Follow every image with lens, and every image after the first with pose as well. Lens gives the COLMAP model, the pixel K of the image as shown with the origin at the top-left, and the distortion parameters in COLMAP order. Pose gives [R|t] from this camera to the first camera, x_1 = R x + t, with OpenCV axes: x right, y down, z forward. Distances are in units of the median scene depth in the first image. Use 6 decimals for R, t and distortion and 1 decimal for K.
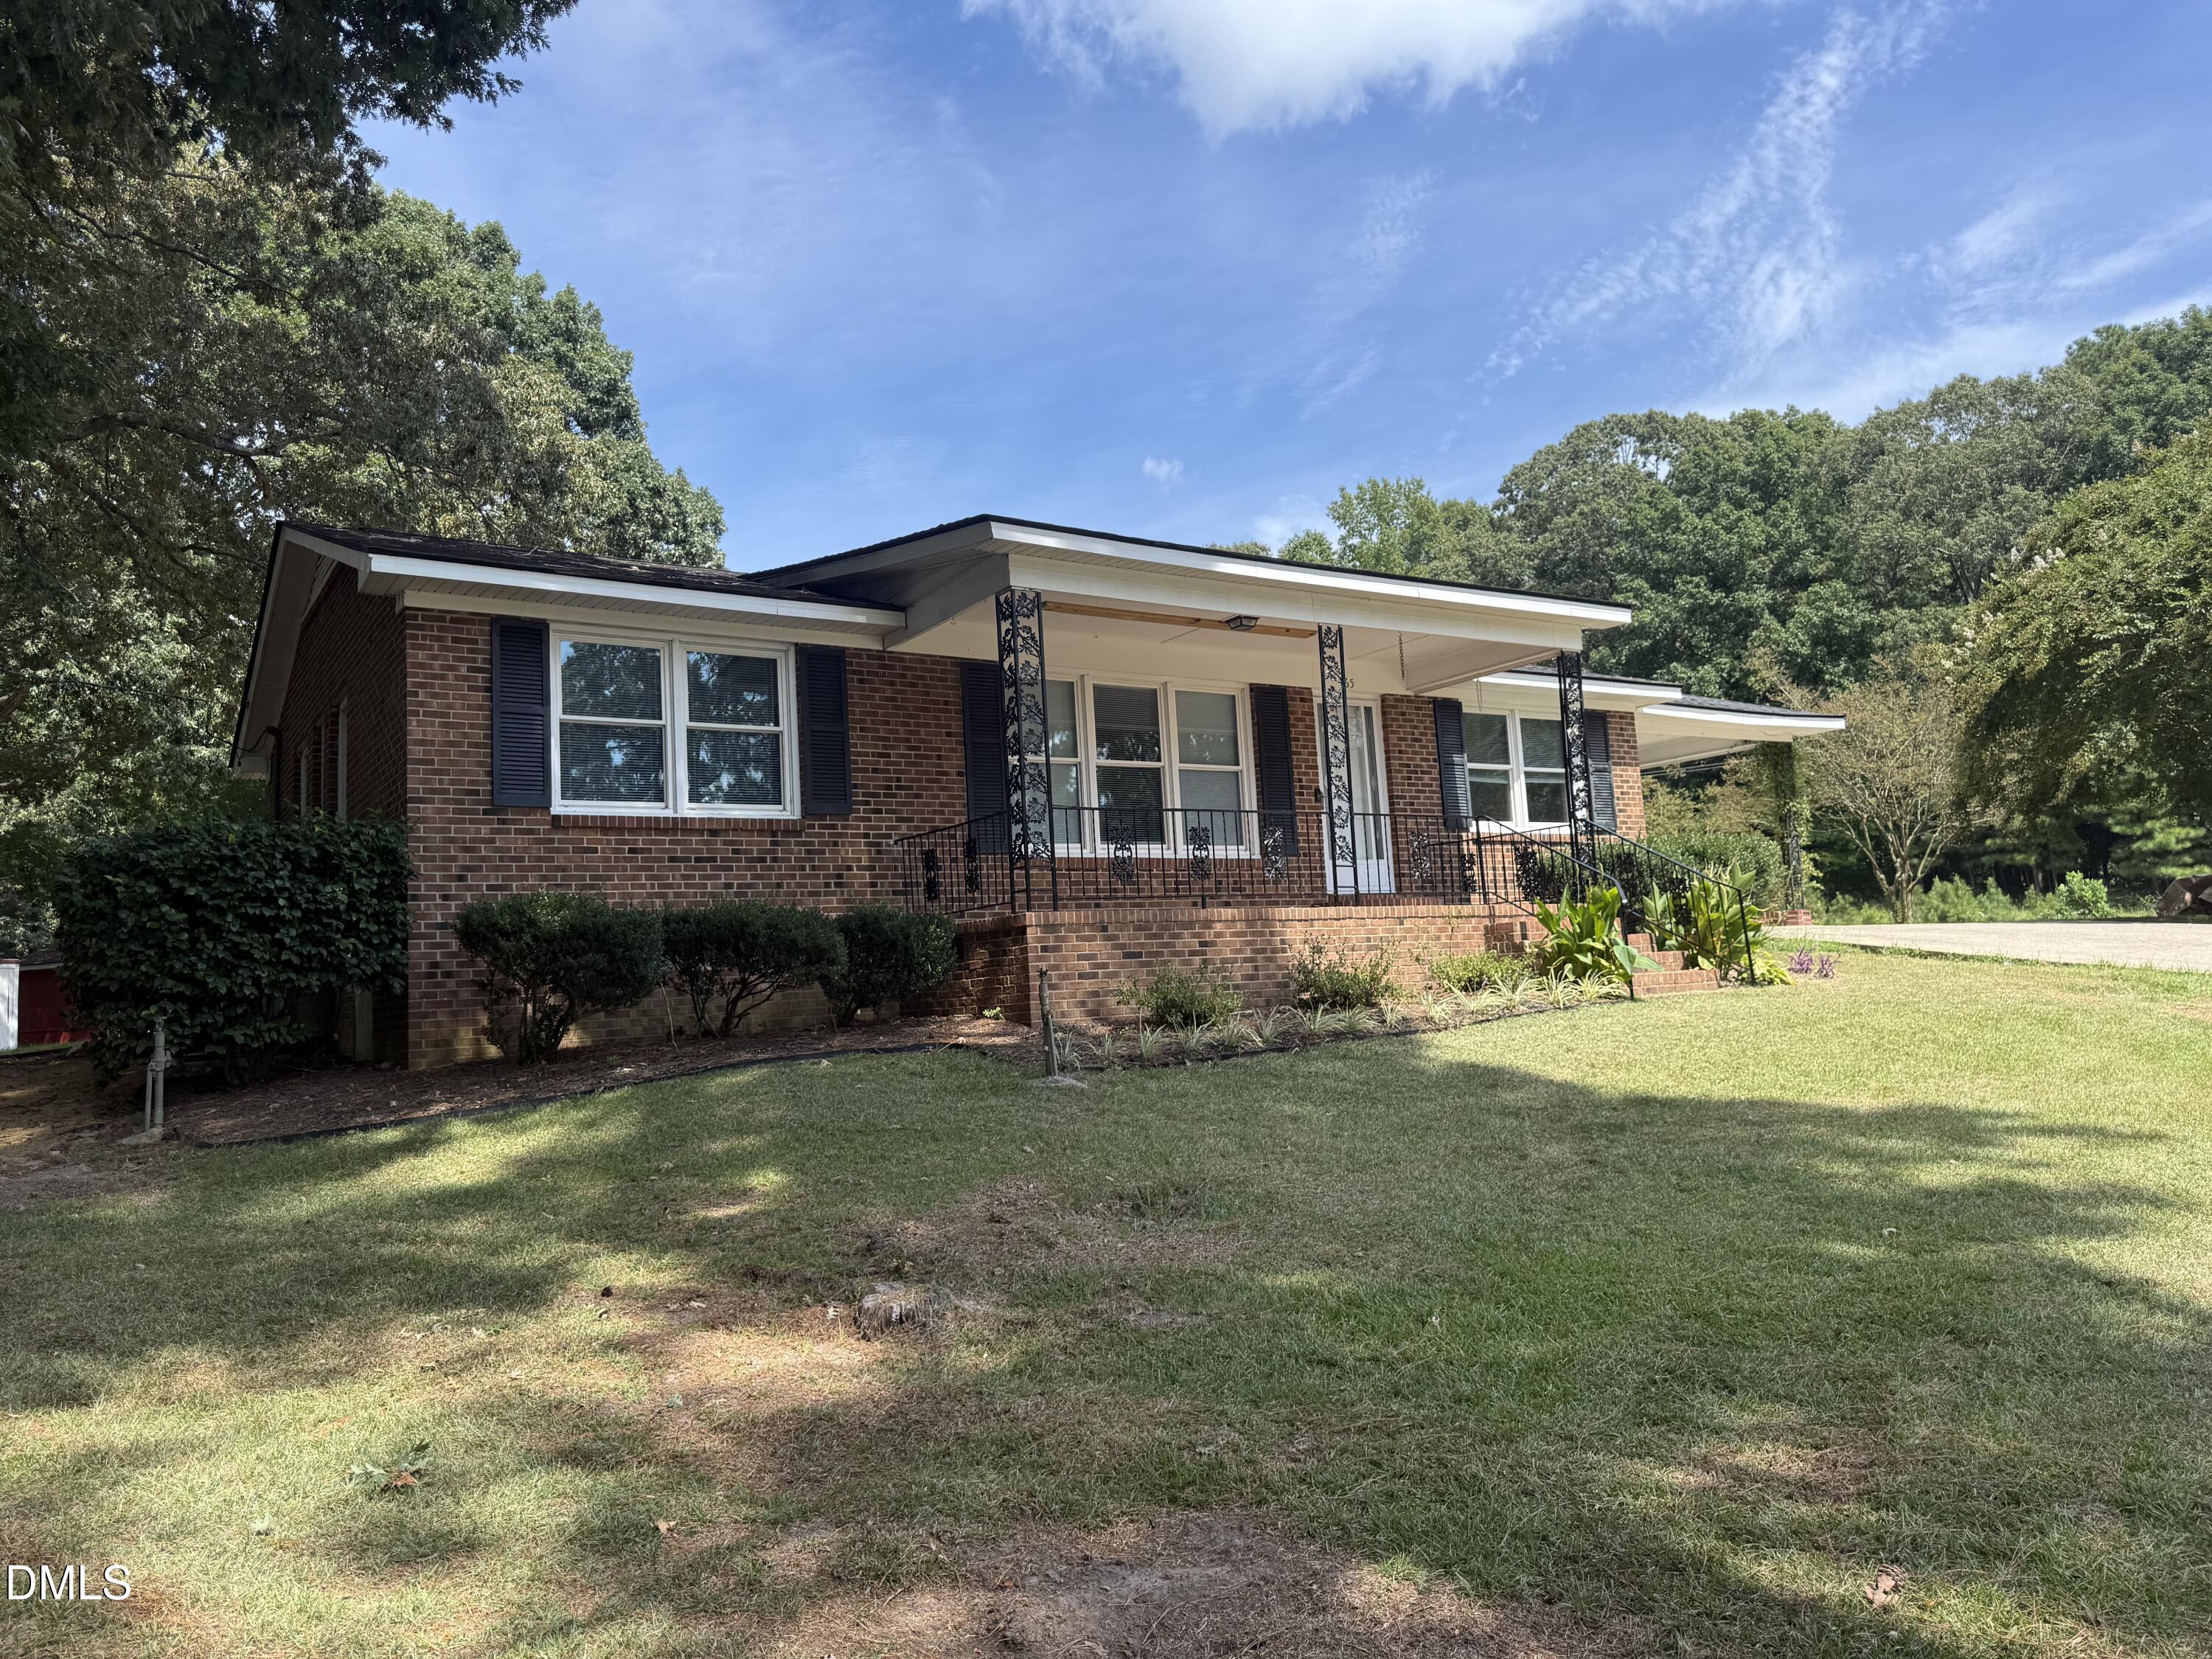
lens RADIAL K [[1557.8, 0, 1106.0], [0, 1557.8, 829.5], [0, 0, 1]] dist [0.037961, -0.001998]
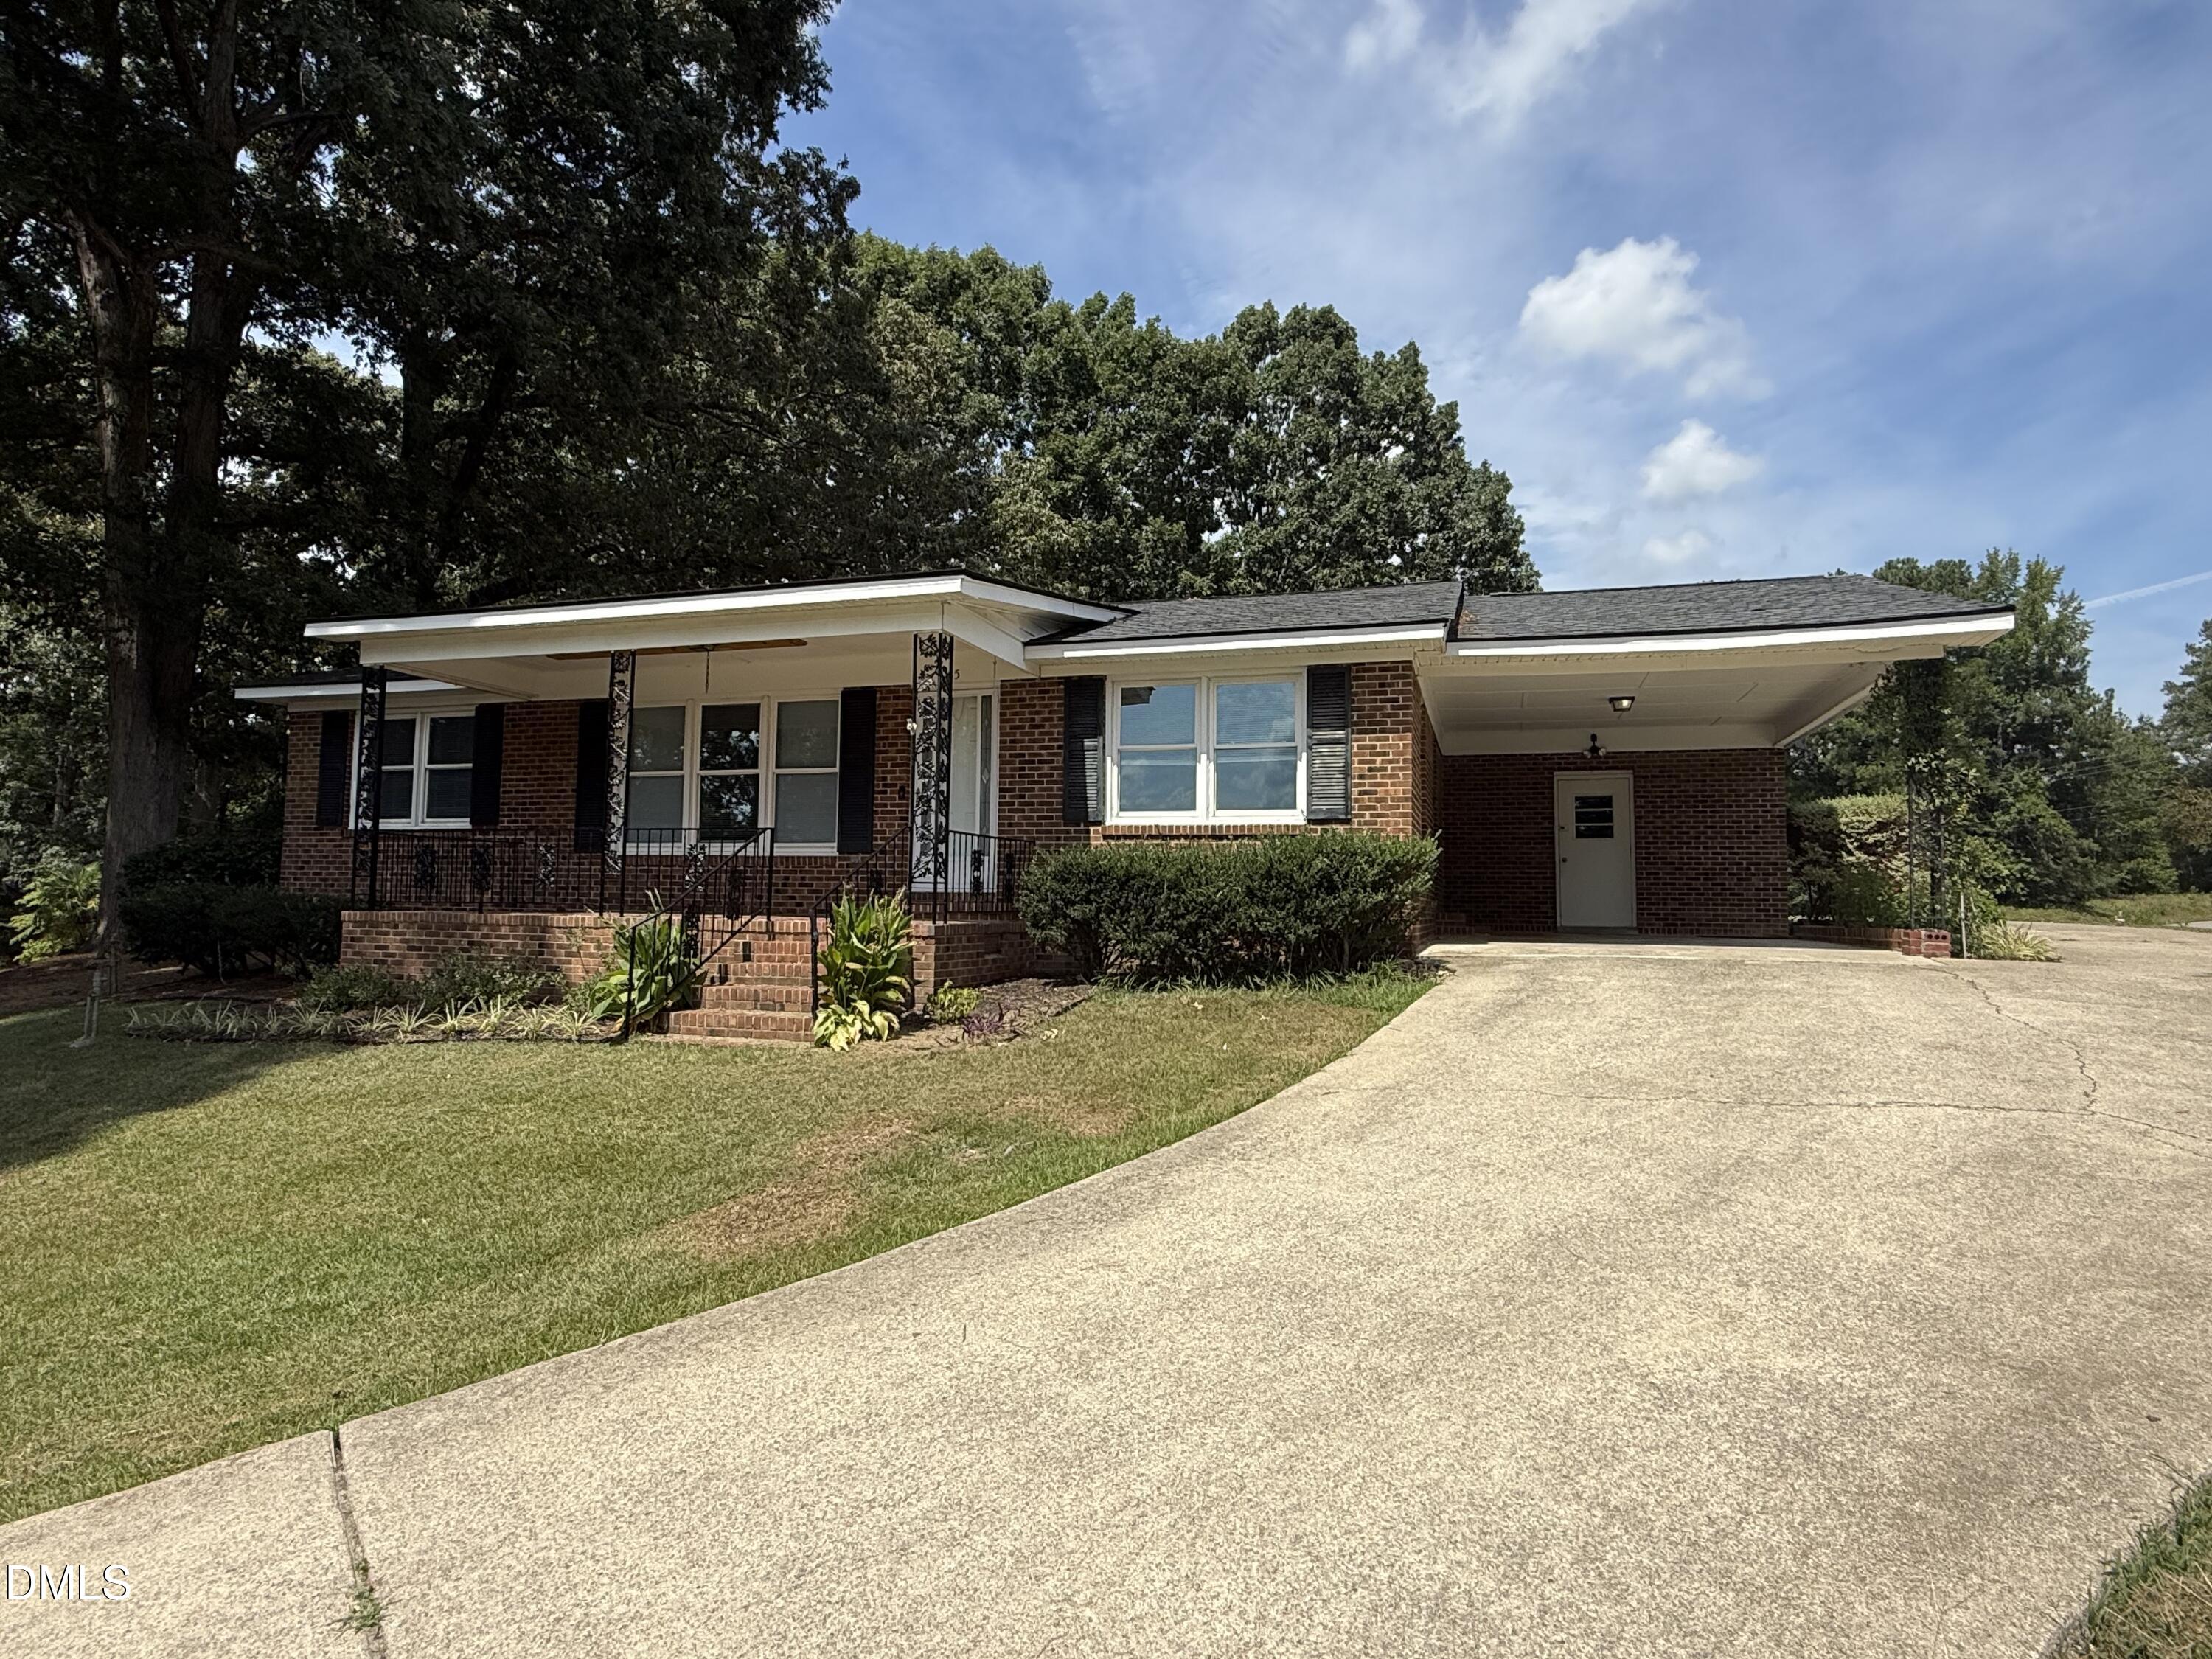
lens RADIAL K [[1210.3, 0, 1106.0], [0, 1210.3, 829.5], [0, 0, 1]] dist [-0.000774, 0.001640]
pose [[0.616056, 0.017480, -0.787508, 0.739695], [0.036290, 0.998062, 0.050542, -0.029132], [0.786866, -0.059716, 0.614228, 0.552995]]
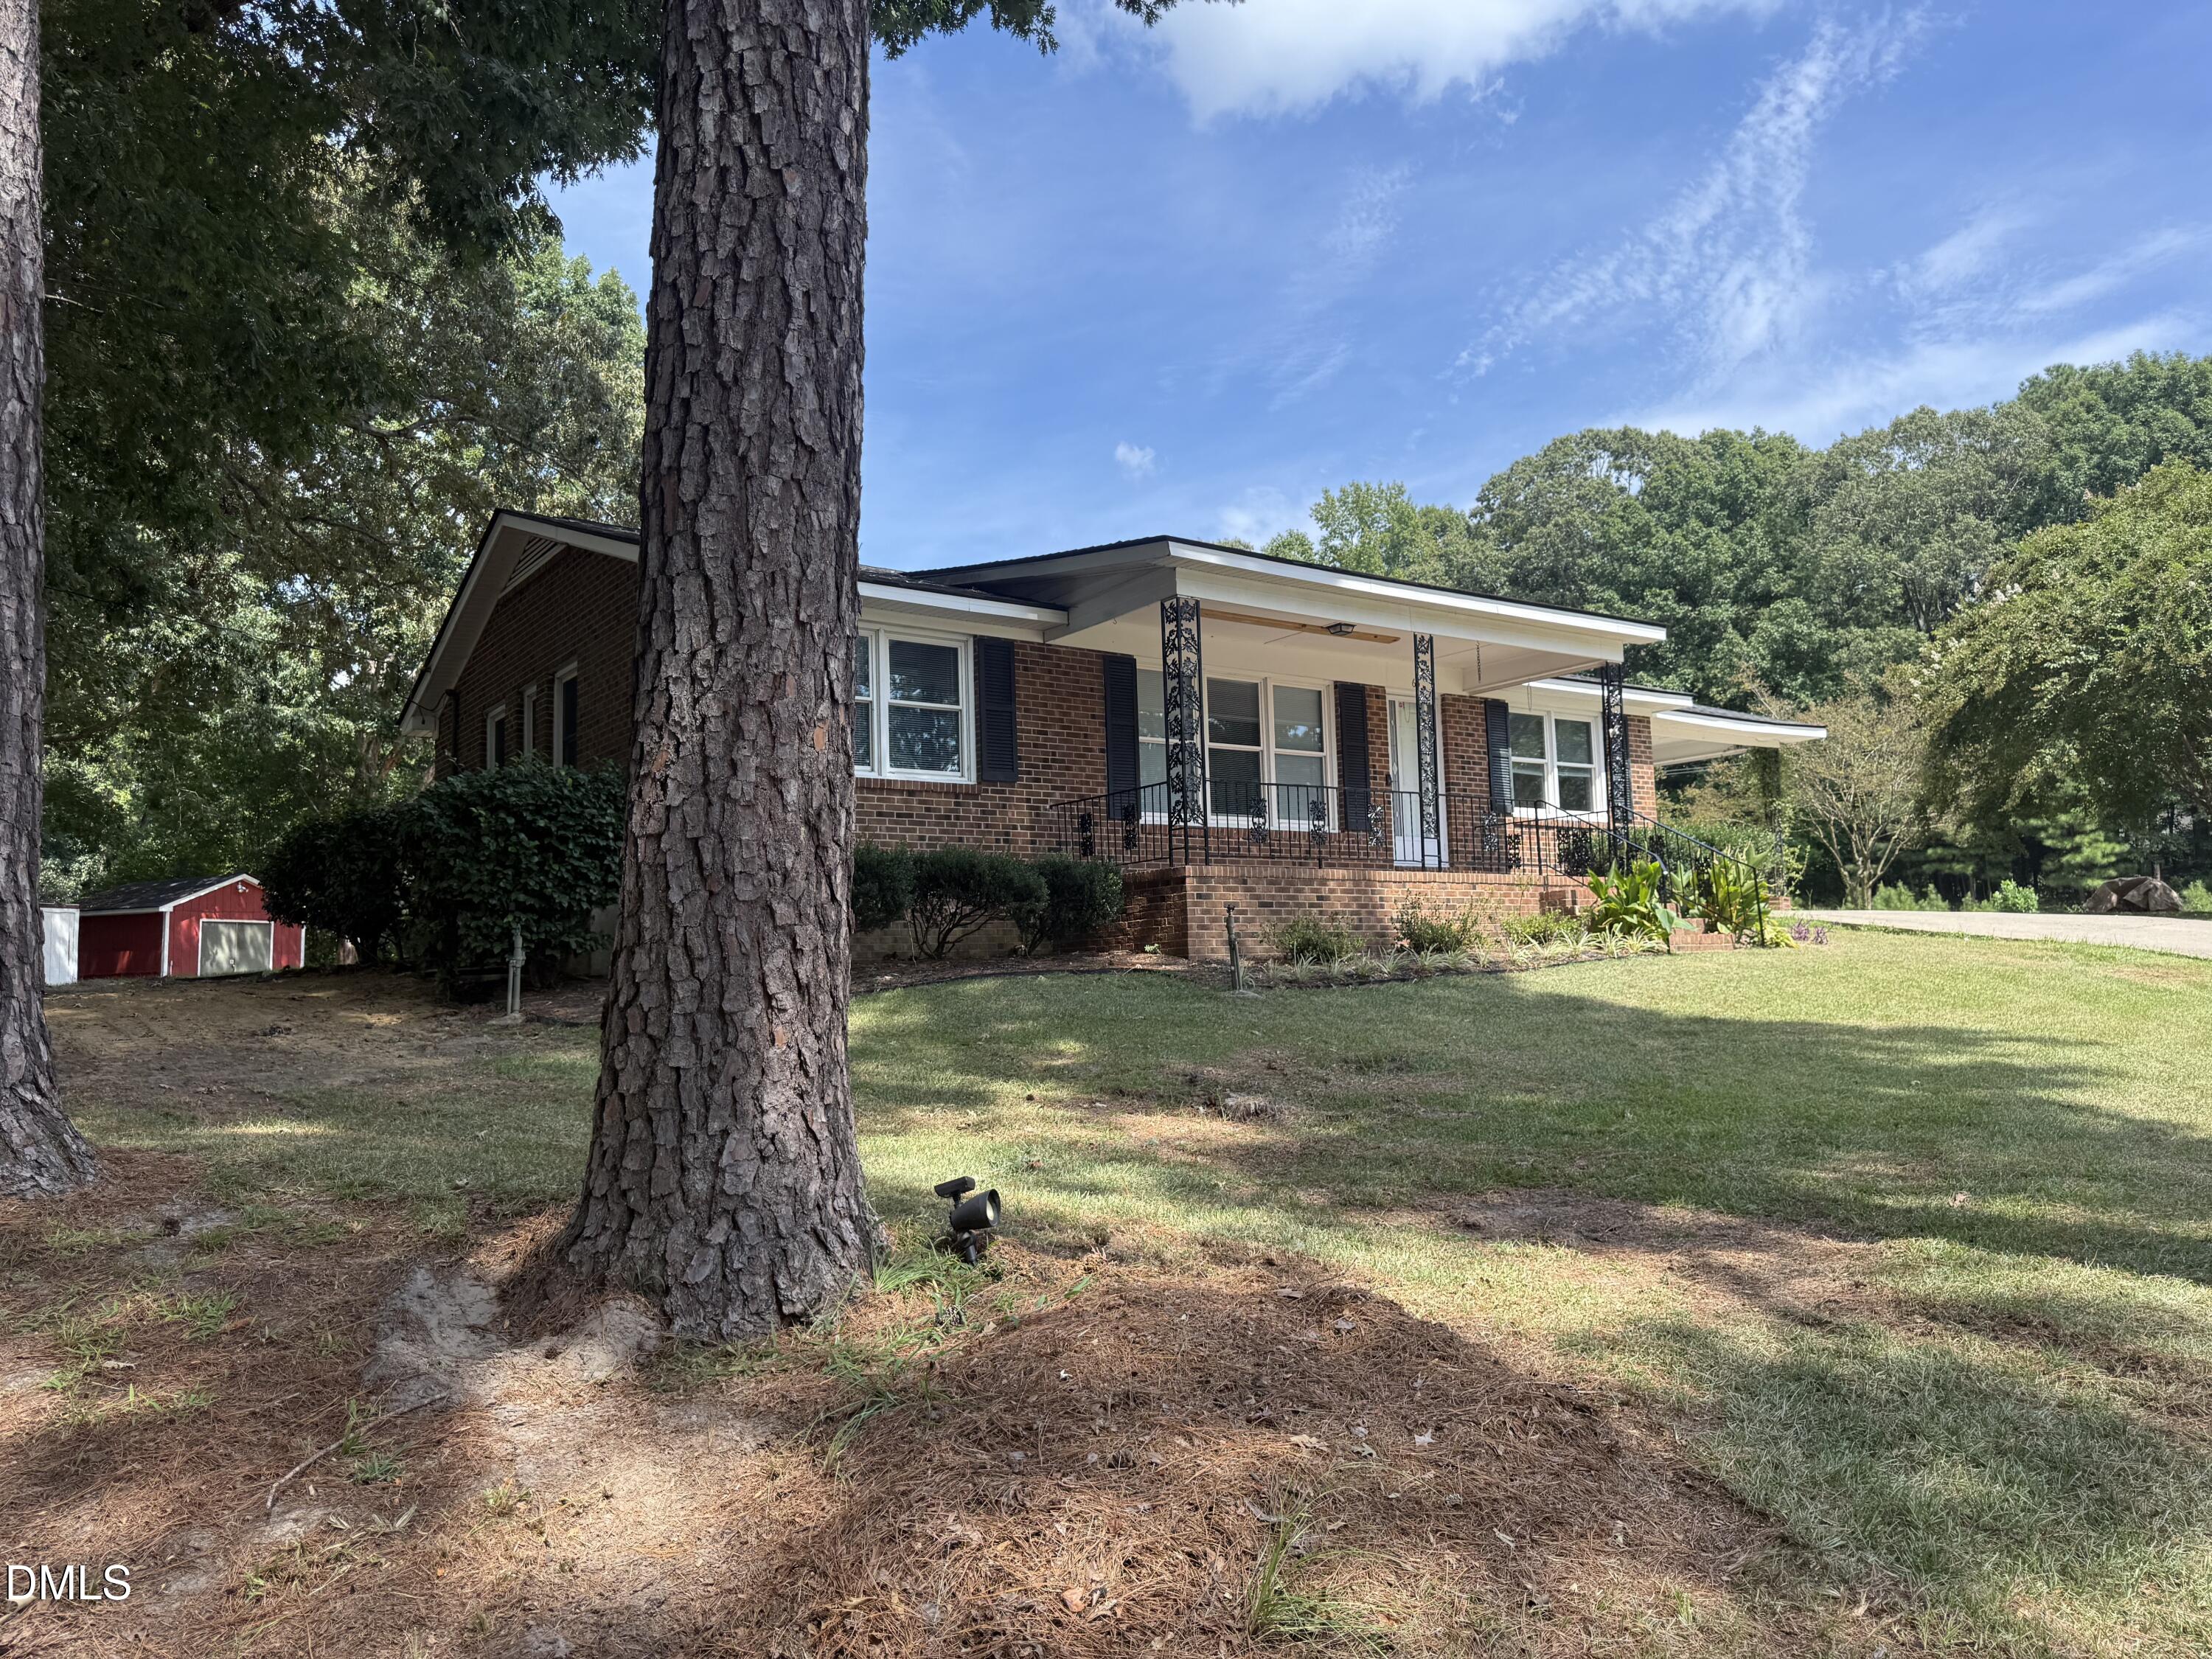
lens RADIAL K [[1555.5, 0, 1126.2], [0, 1555.5, 844.0], [0, 0, 1]] dist [0.042887, -0.001024]
pose [[0.998692, 0.029091, 0.042047, -0.093508], [-0.029743, 0.999445, 0.014975, 0.012404], [-0.041588, -0.016206, 0.999003, -0.129410]]
